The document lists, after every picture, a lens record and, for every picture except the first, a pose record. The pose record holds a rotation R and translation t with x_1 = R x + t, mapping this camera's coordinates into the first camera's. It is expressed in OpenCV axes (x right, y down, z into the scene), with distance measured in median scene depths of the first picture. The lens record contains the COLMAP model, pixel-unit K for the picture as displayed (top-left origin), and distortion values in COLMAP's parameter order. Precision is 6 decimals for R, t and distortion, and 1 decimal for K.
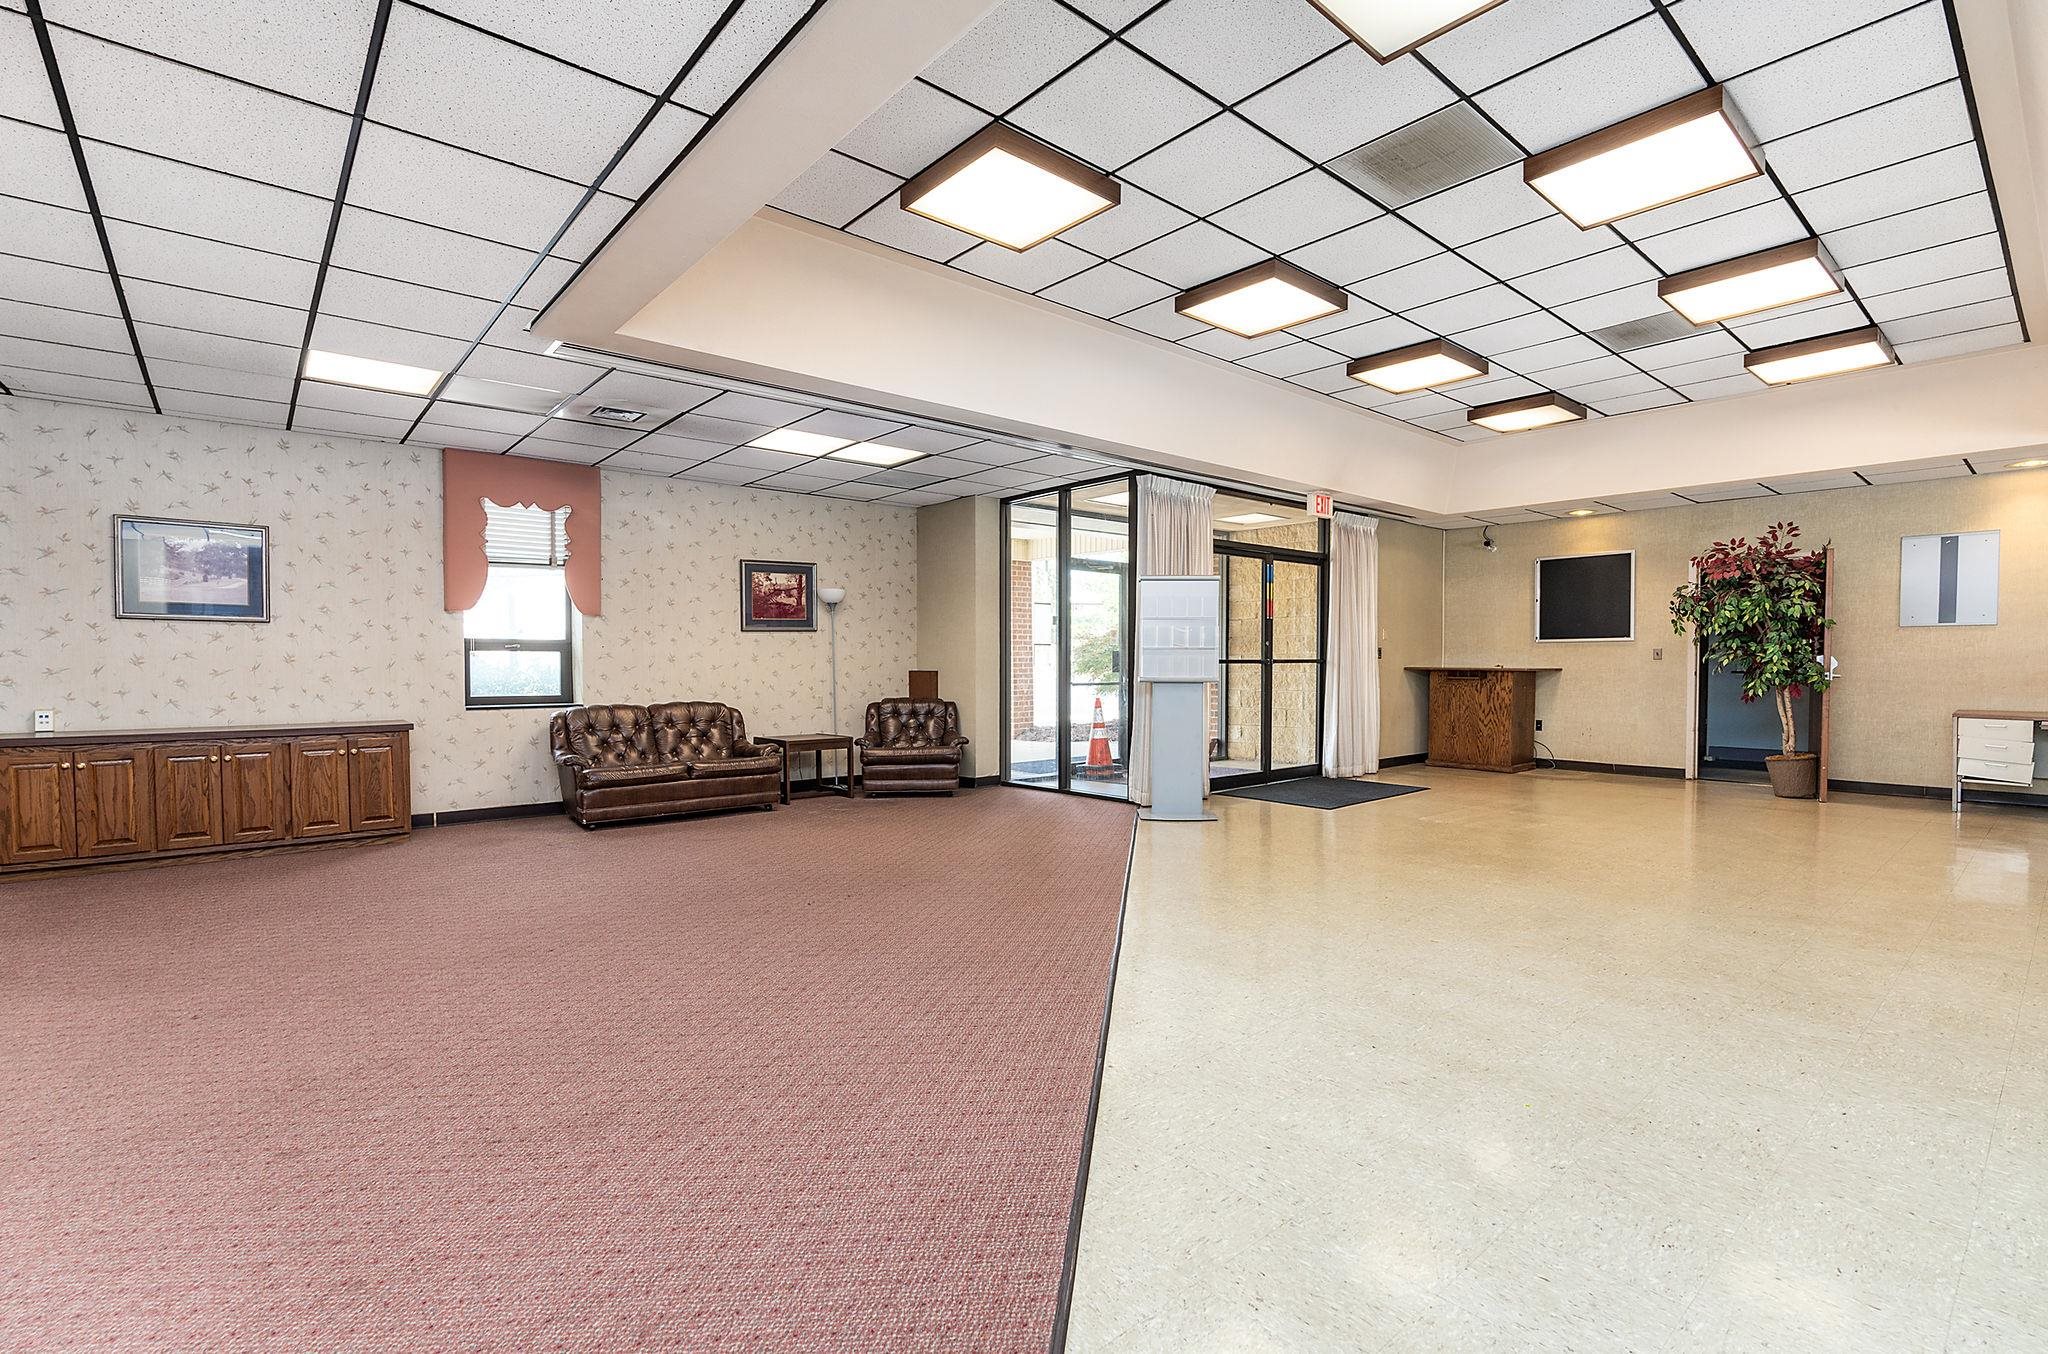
lens RADIAL K [[937.0, 0, 1017.7], [0, 937.0, 682.1], [0, 0, 1]] dist [0.001205, -0.008740]
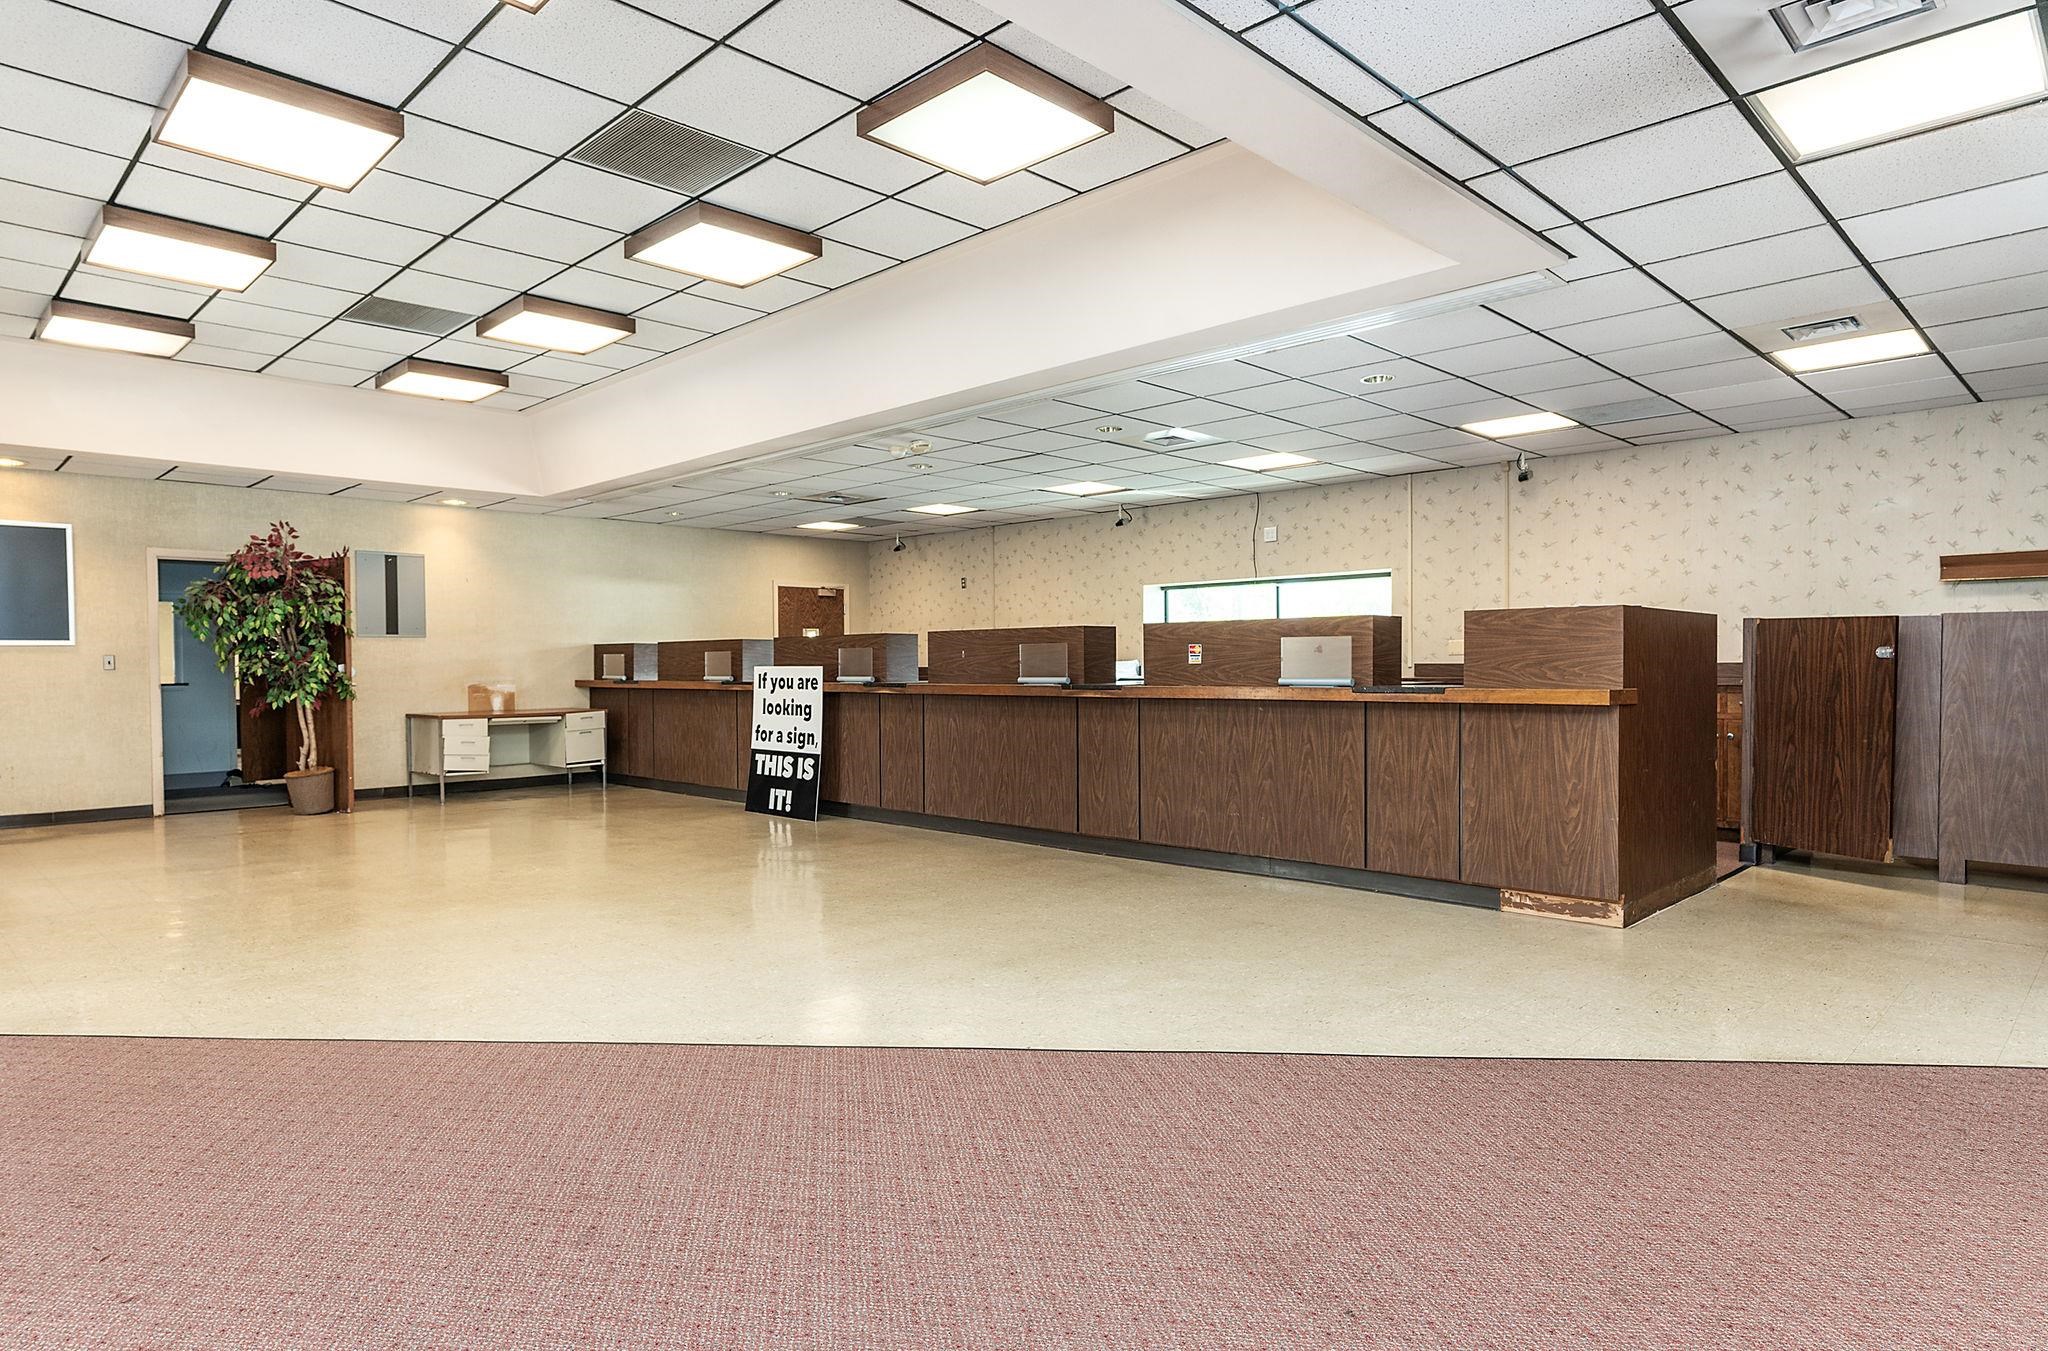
lens RADIAL K [[1166.2, 0, 1024.4], [0, 1166.2, 686.4], [0, 0, 1]] dist [0.004285, 0.001013]
pose [[-0.081145, -0.019587, 0.996510, -0.403845], [0.031973, 0.999241, 0.022245, -0.009178], [-0.996189, 0.033666, -0.080457, 0.366861]]
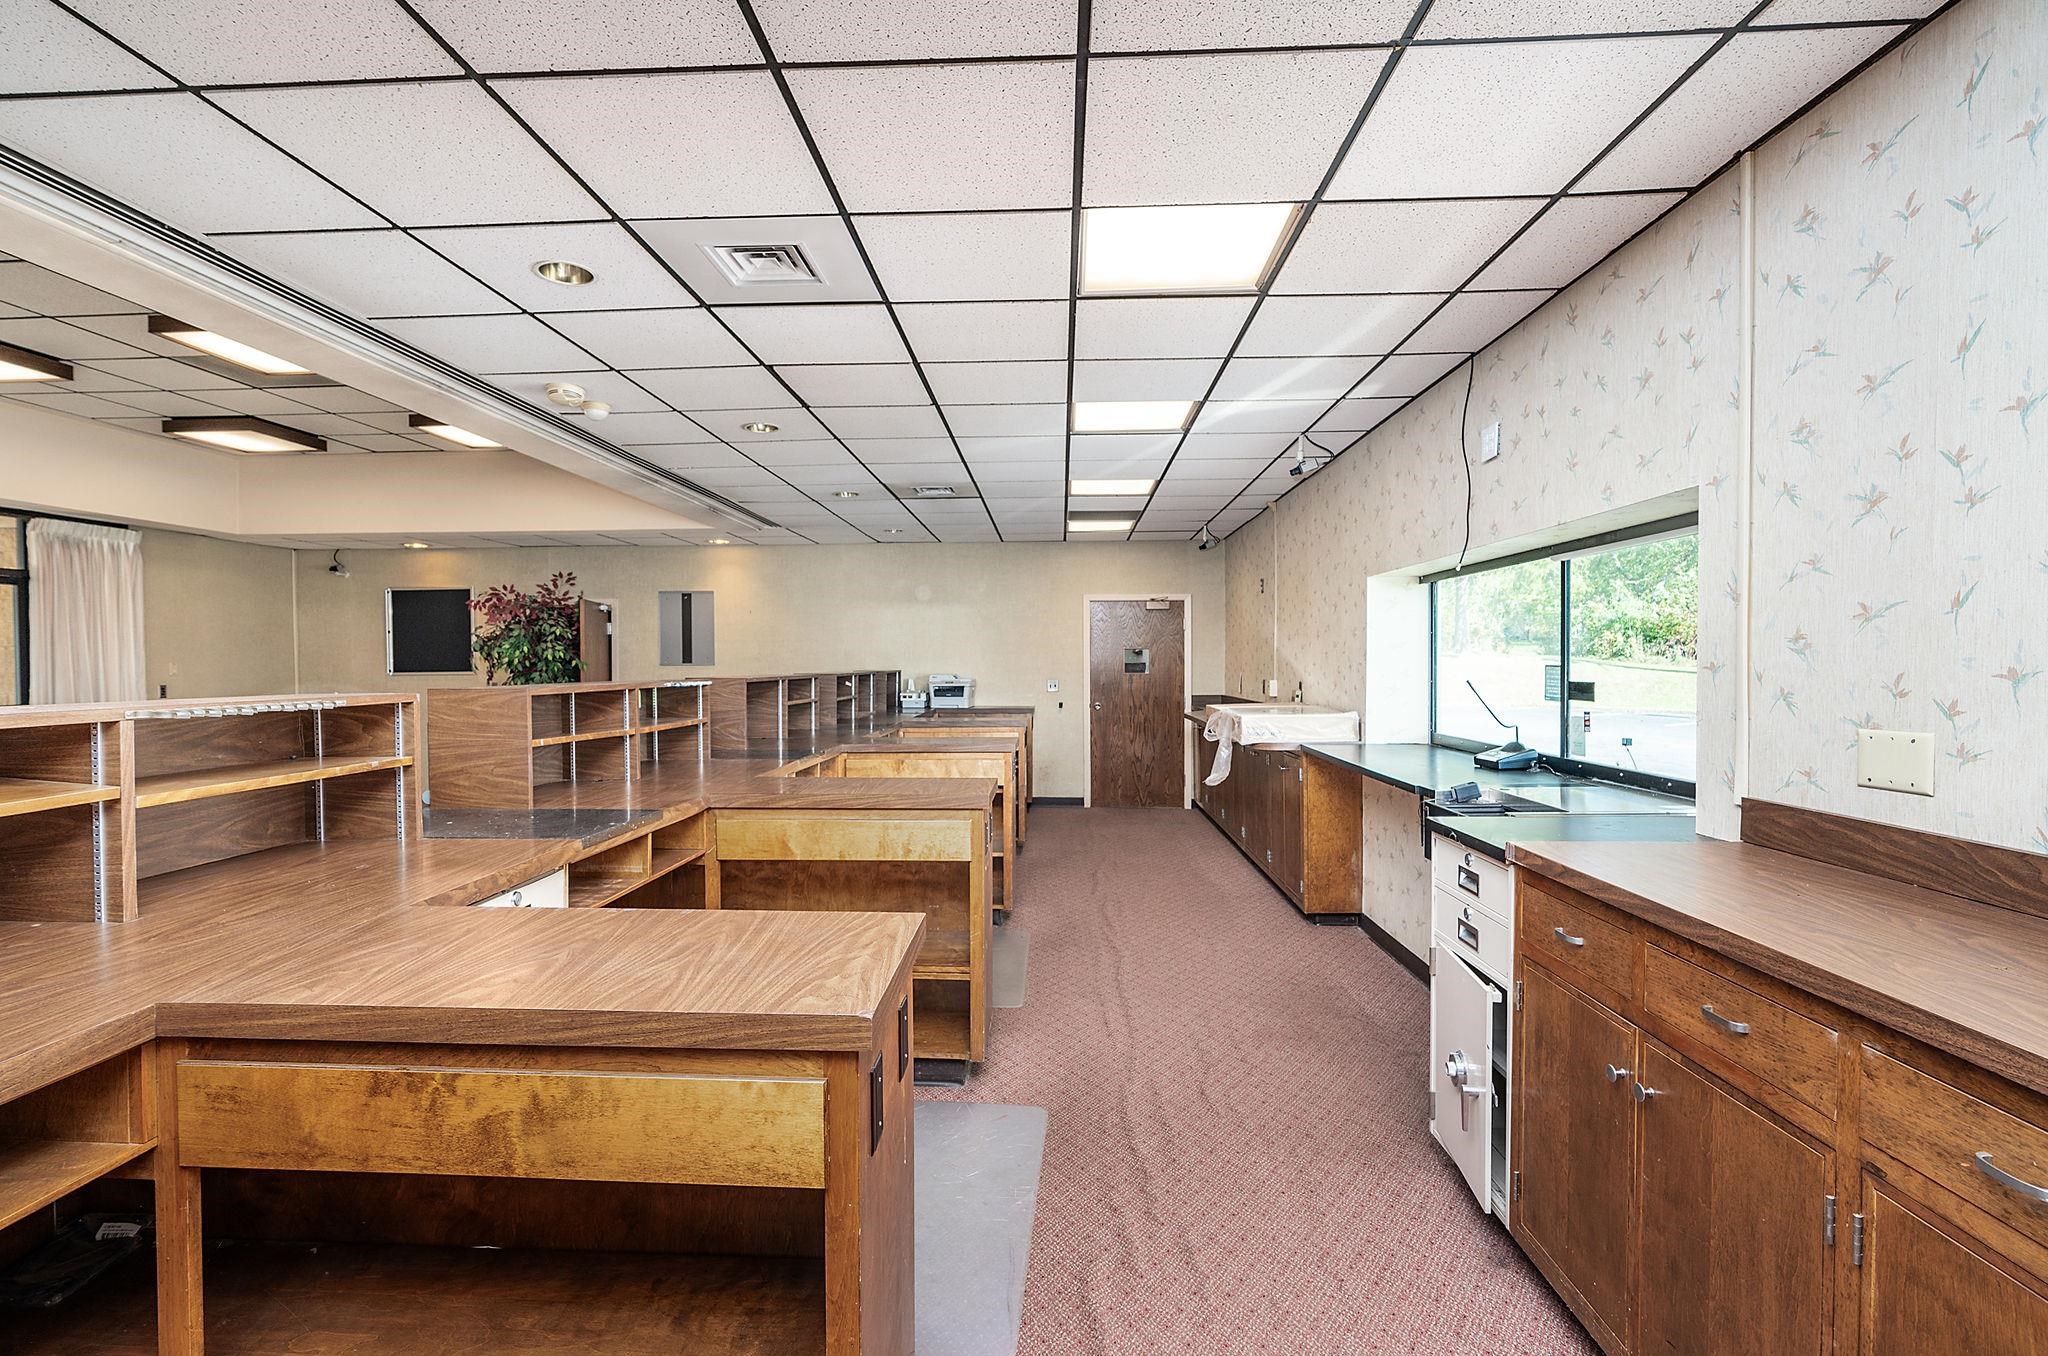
lens RADIAL K [[937.0, 0, 1017.7], [0, 937.0, 683.1], [0, 0, 1]] dist [0.001205, -0.008740]
pose [[0.687202, -0.015559, 0.726300, 0.381673], [0.020211, 0.999793, 0.002294, -0.030921], [-0.726185, 0.013103, 0.687374, -0.158879]]
